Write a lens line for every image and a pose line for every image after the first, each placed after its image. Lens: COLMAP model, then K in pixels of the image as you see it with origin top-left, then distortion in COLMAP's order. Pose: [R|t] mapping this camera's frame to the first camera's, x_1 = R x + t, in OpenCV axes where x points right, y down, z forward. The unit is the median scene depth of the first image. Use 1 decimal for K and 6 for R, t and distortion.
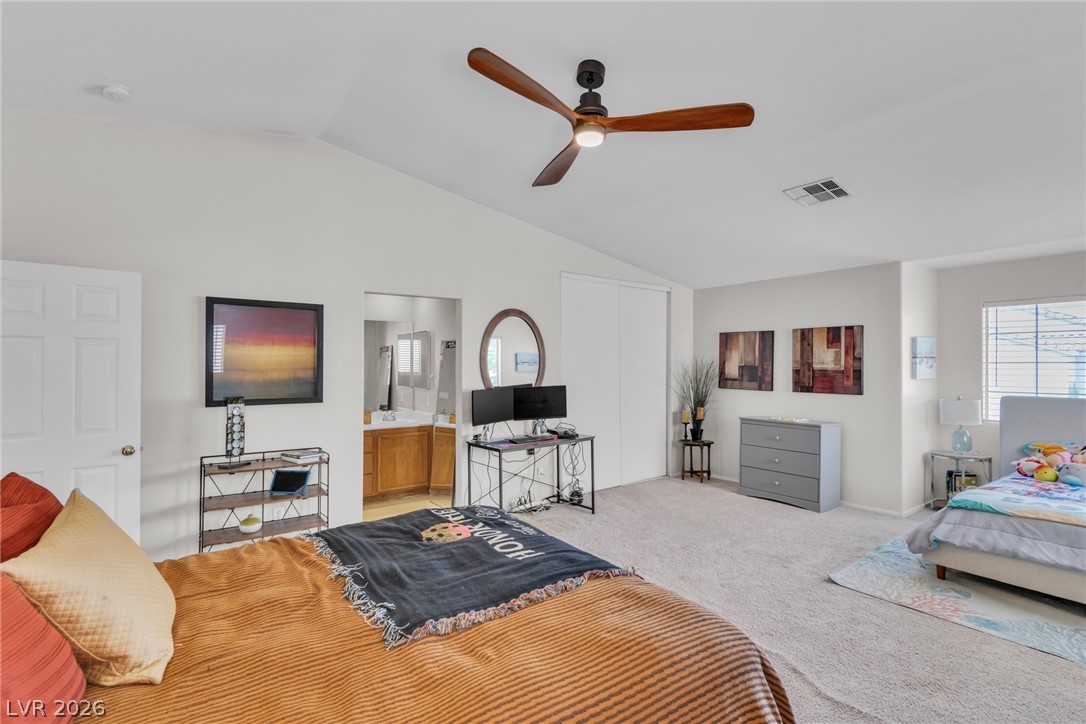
lens RADIAL K [[500.0, 0, 543.0], [0, 500.0, 362.0], [0, 0, 1]] dist [-0.000932, -0.000057]
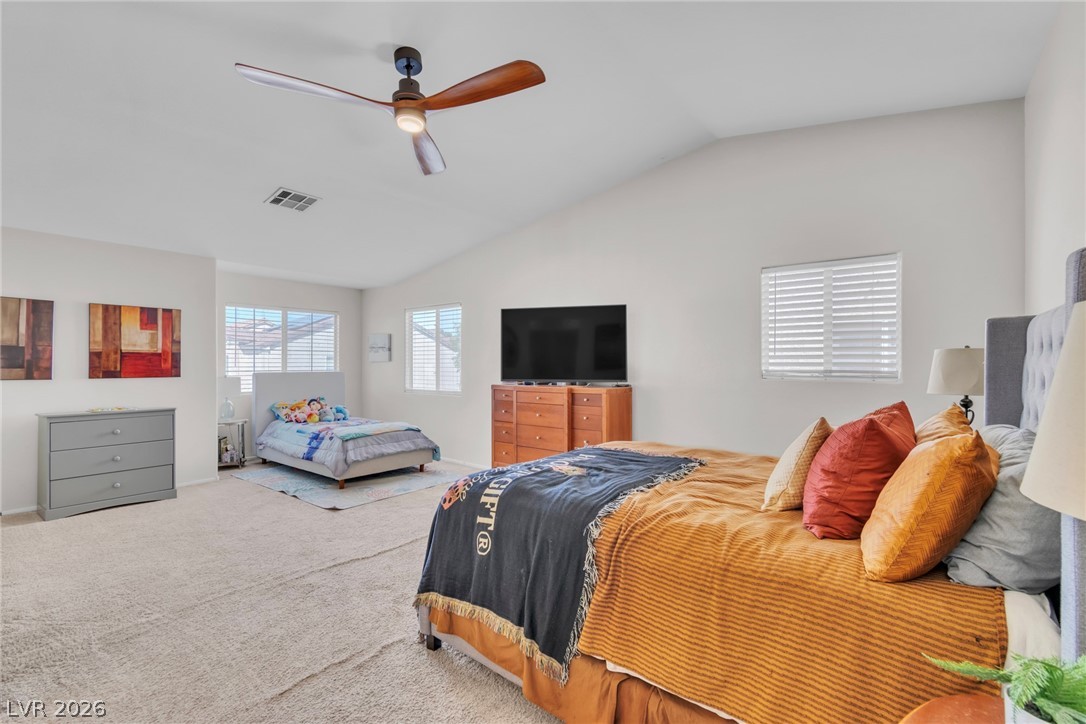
lens RADIAL K [[500.0, 0, 543.0], [0, 500.0, 362.0], [0, 0, 1]] dist [-0.000932, -0.000057]
pose [[-0.270314, -0.001440, 0.962771, -0.534020], [-0.008822, 0.999961, -0.000981, 0.027942], [-0.962732, -0.008759, -0.270316, 0.528793]]
